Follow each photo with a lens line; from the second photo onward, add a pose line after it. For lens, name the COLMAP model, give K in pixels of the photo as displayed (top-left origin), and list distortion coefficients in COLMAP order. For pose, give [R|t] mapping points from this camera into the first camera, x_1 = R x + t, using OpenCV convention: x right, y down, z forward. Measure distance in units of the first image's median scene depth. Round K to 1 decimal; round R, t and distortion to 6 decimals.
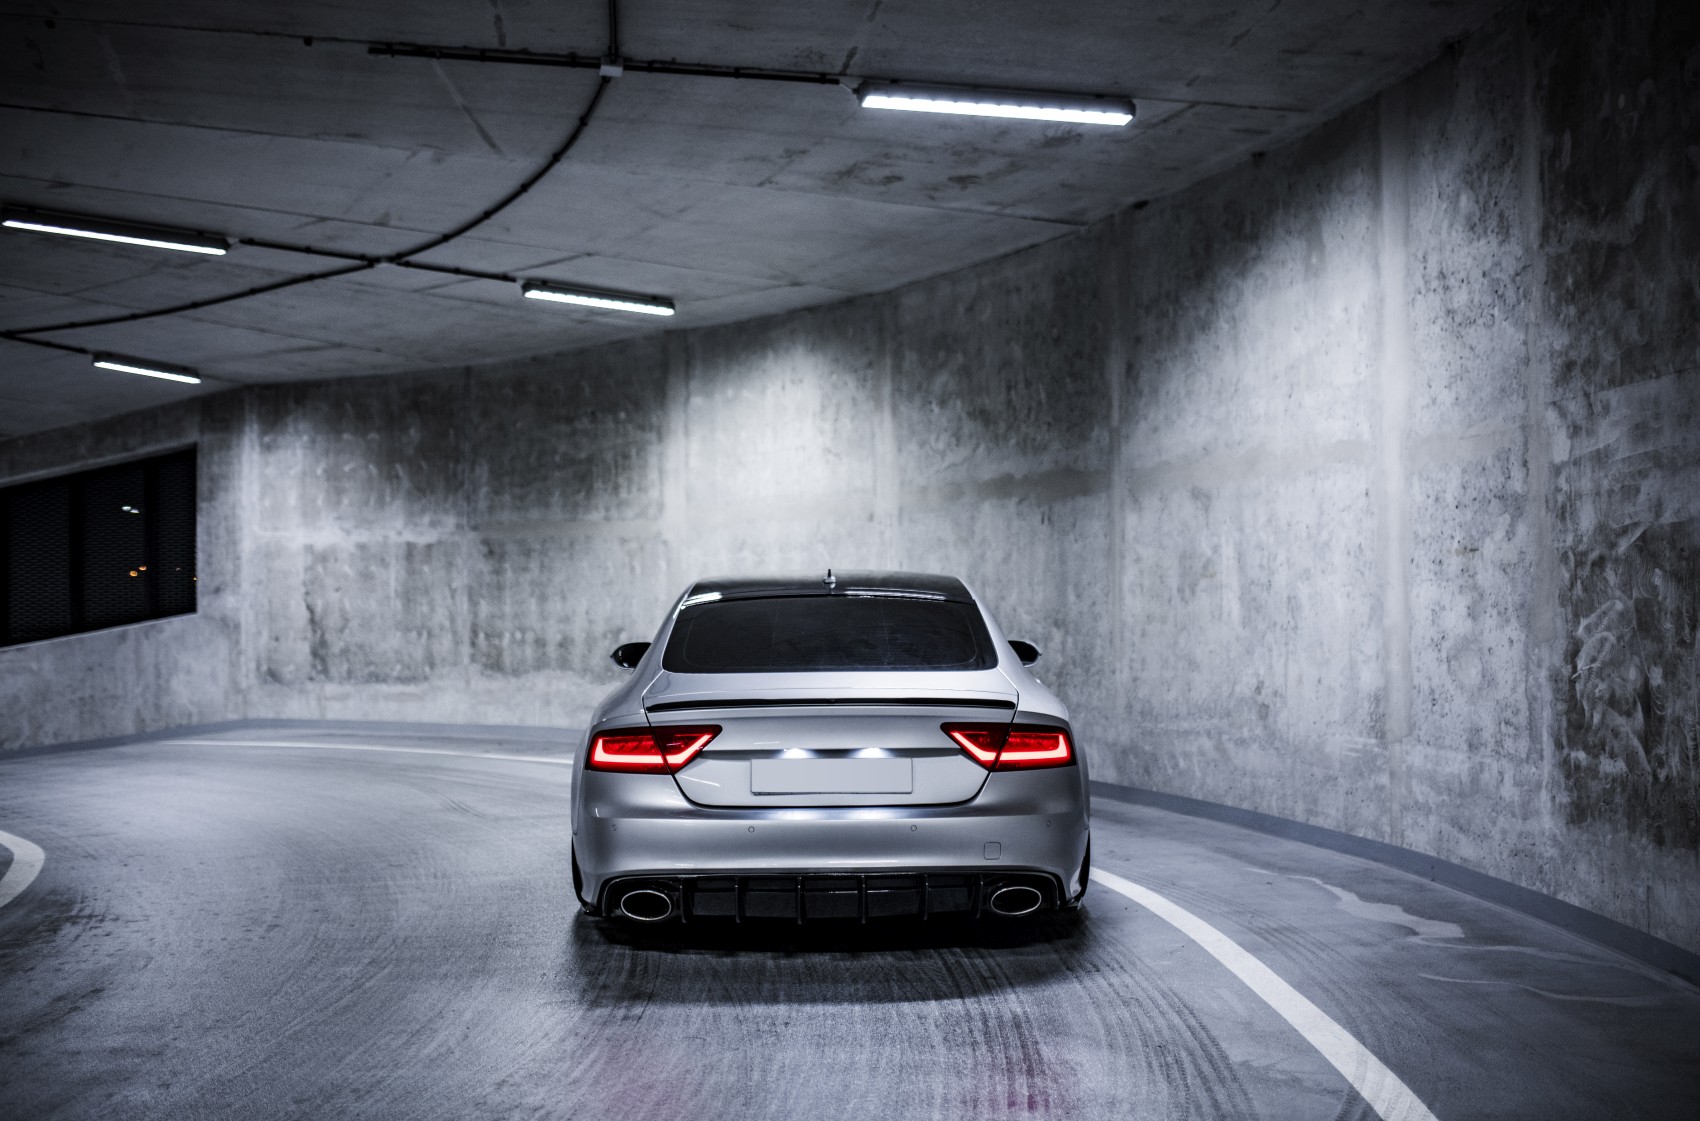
lens RADIAL K [[1656.1, 0, 872.0], [0, 1656.1, 546.5], [0, 0, 1]] dist [-0.071313, 0.113247]
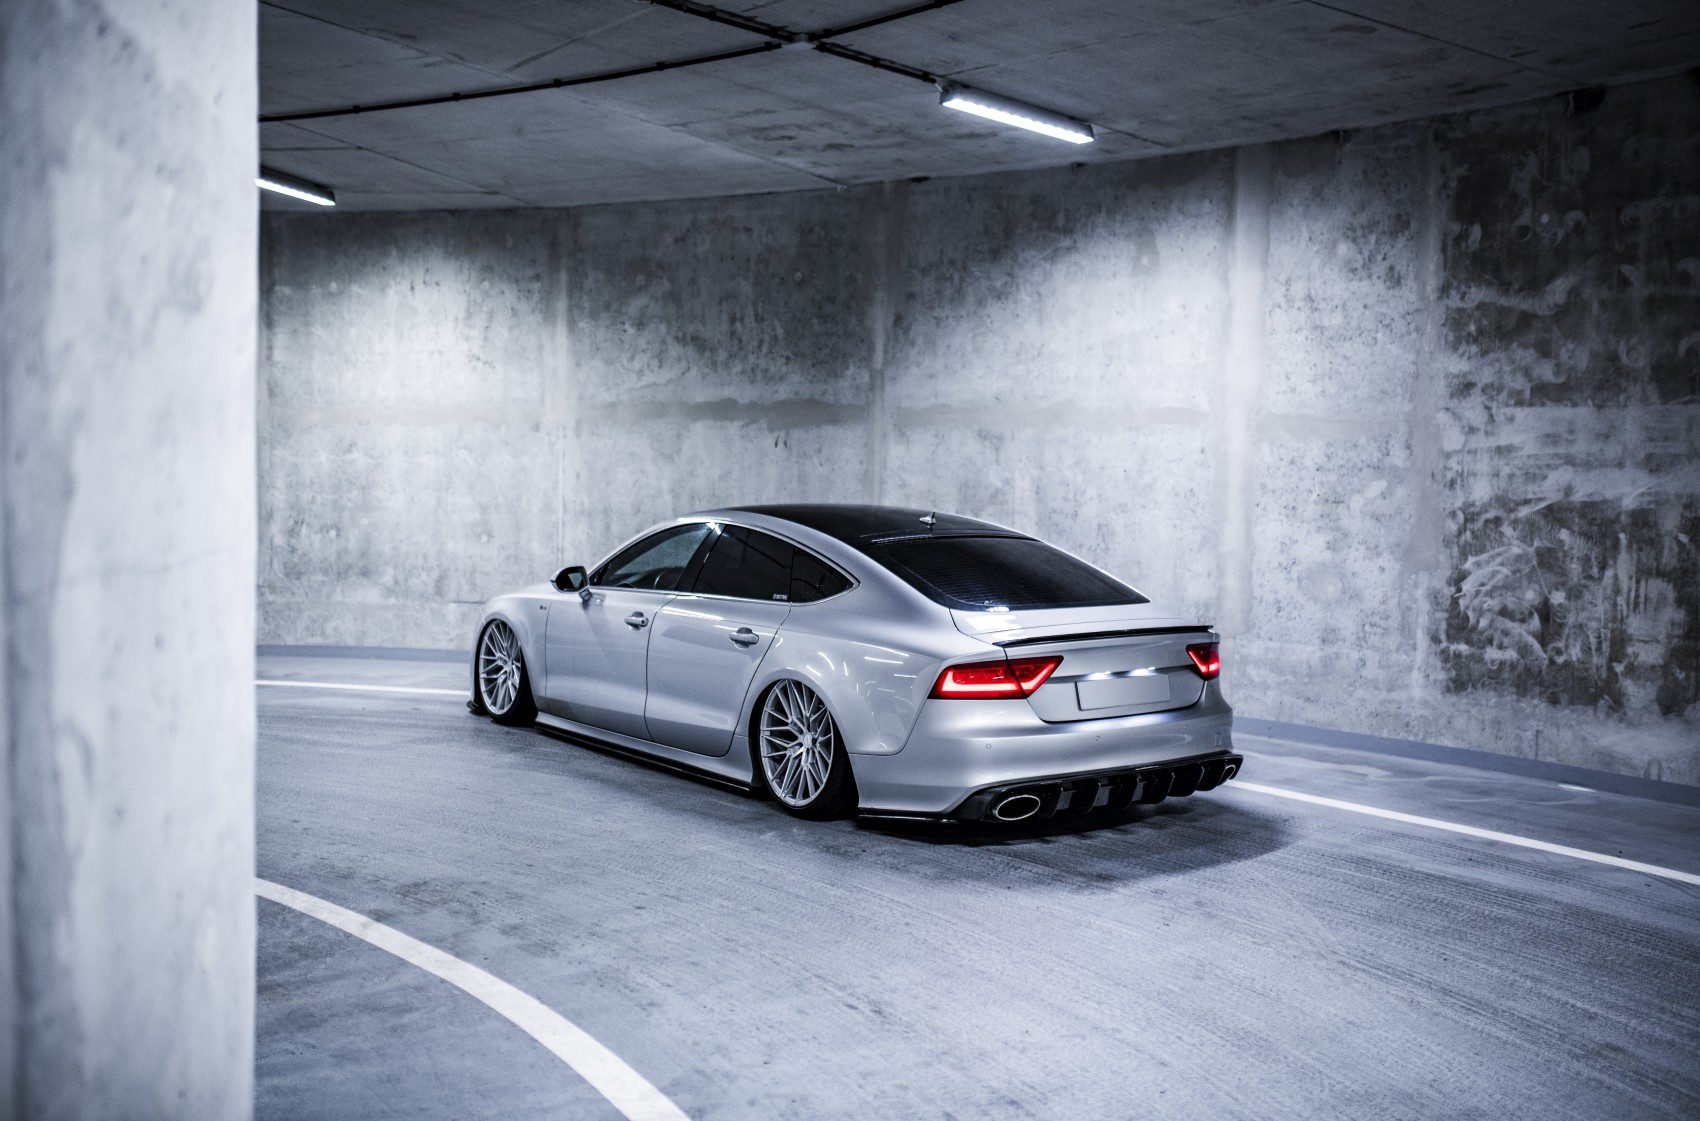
lens RADIAL K [[1652.2, 0, 855.0], [0, 1652.2, 558.4], [0, 0, 1]] dist [-0.073218, 0.118333]
pose [[0.820402, -0.014610, 0.571600, -0.588724], [-0.037173, 0.996196, 0.078815, -0.034418], [-0.570577, -0.085908, 0.816738, 0.065363]]
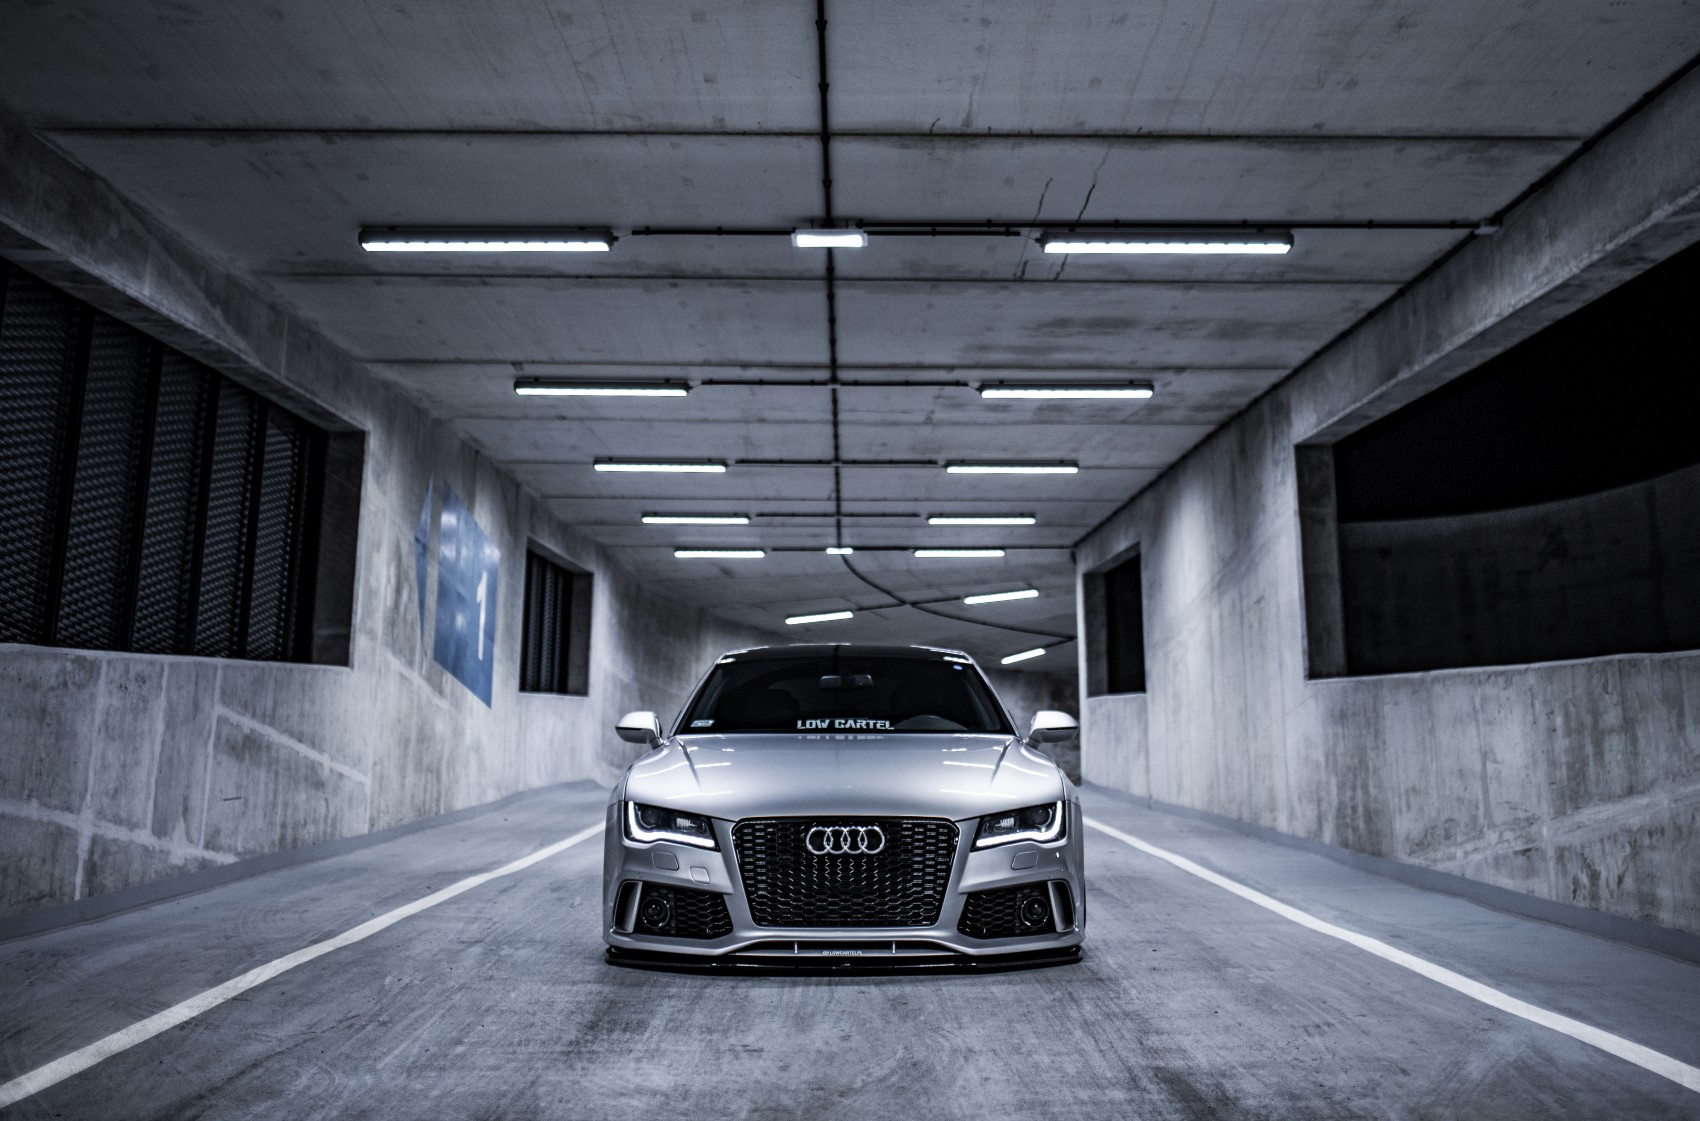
lens RADIAL K [[1862.7, 0, 888.8], [0, 1862.7, 499.2], [0, 0, 1]] dist [-0.067416, 0.102237]
pose [[-0.287159, 0.256102, 0.923012, -3.661152], [-0.025318, 0.961230, -0.274582, 0.563349], [-0.957548, -0.102218, -0.269542, 2.241975]]
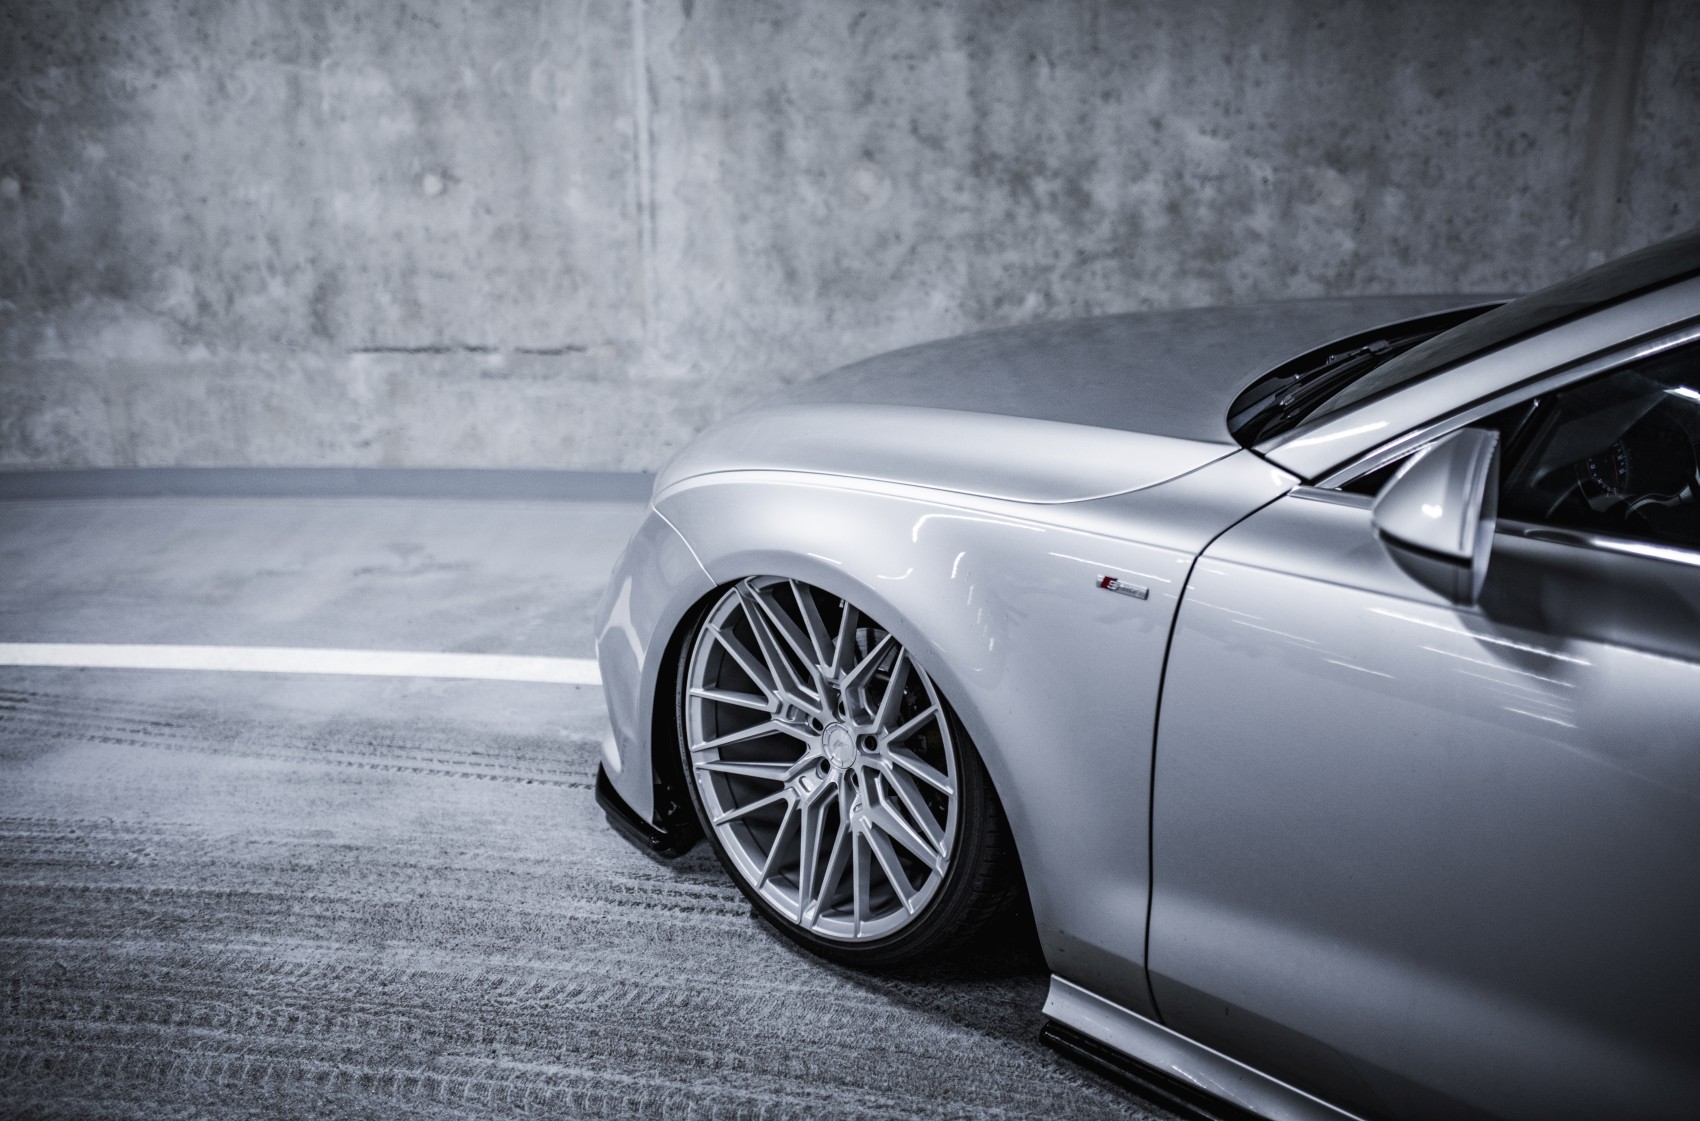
lens RADIAL K [[1652.2, 0, 855.0], [0, 1652.2, 558.4], [0, 0, 1]] dist [-0.073218, 0.118333]
pose [[0.713981, -0.221965, 0.664050, -0.324863], [-0.014588, 0.943498, 0.331058, 0.007307], [-0.700013, -0.246056, 0.670401, 0.926265]]
